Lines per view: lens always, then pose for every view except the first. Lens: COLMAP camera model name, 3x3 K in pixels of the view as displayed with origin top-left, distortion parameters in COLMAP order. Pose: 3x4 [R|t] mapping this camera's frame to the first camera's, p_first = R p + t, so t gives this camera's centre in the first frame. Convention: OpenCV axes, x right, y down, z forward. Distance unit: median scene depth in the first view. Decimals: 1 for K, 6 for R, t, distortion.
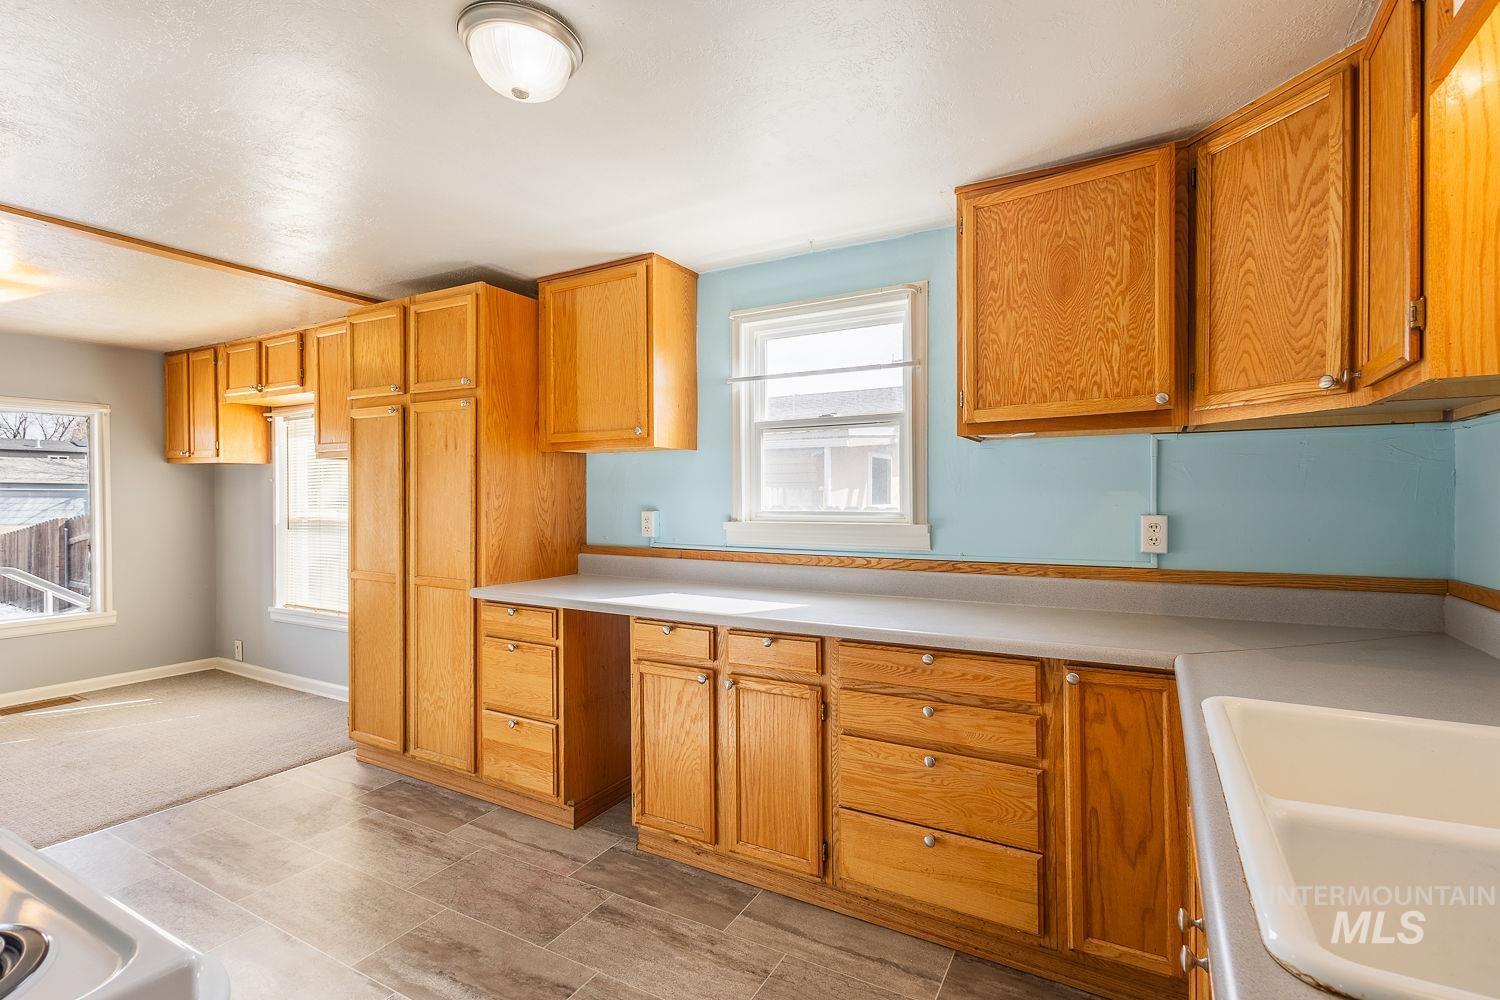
lens RADIAL K [[710.8, 0, 745.8], [0, 710.8, 500.3], [0, 0, 1]] dist [0.010680, 0.000202]
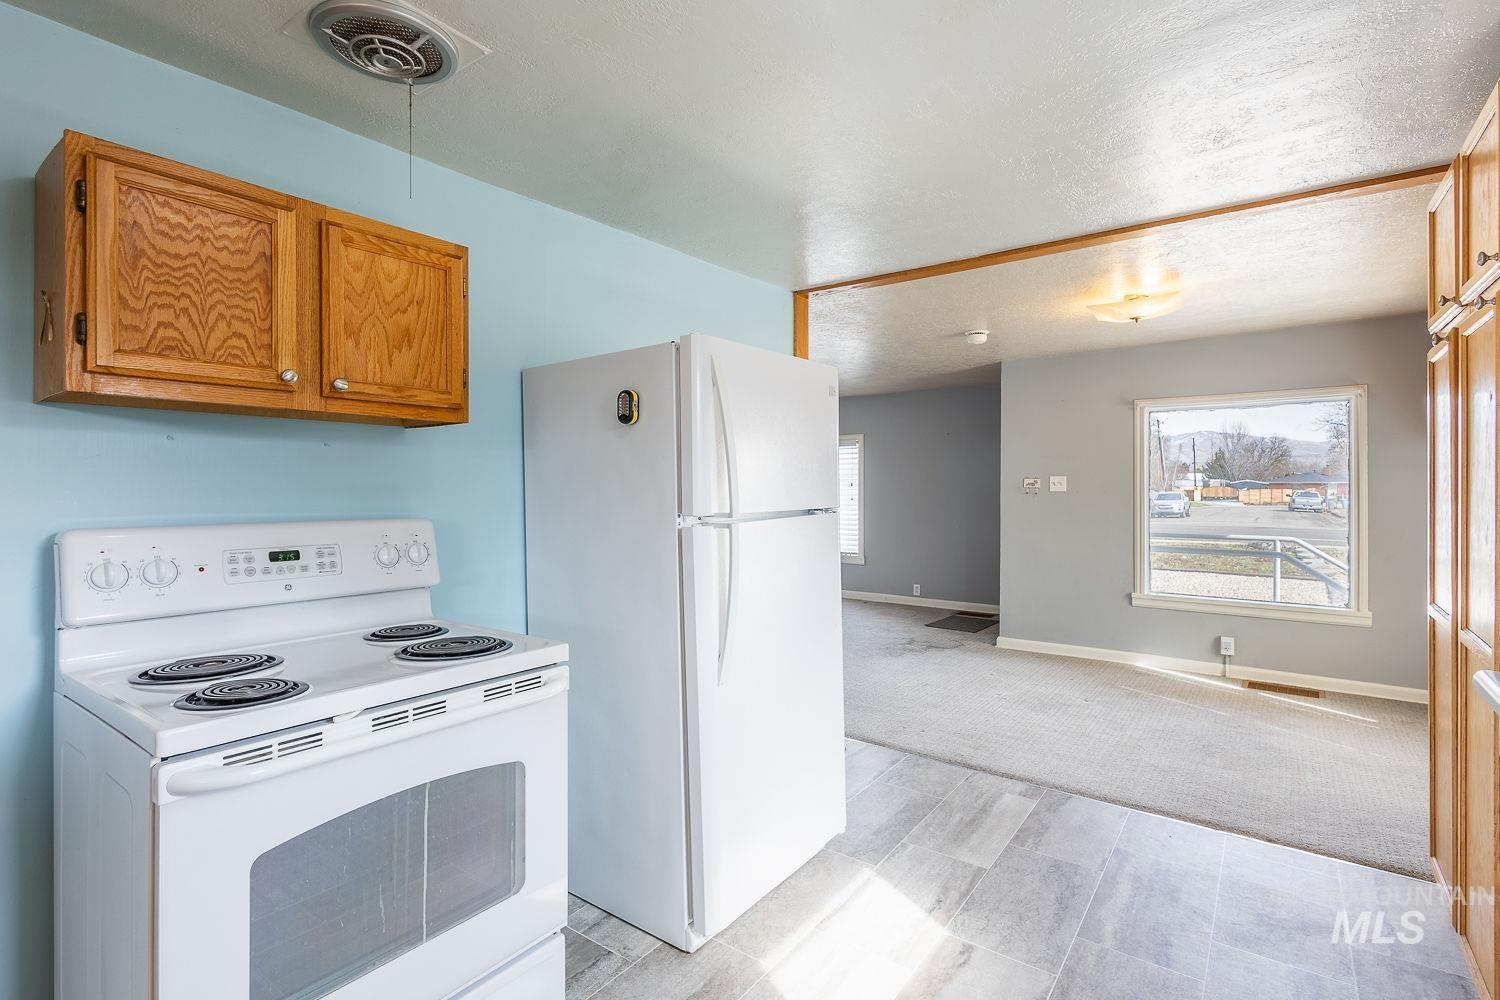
lens RADIAL K [[710.8, 0, 745.8], [0, 710.8, 500.3], [0, 0, 1]] dist [0.010680, 0.000202]
pose [[-0.128329, 0.022311, -0.991481, 0.182601], [0.000687, 0.999749, 0.022409, -0.012118], [0.991731, 0.002195, -0.128312, 0.542357]]
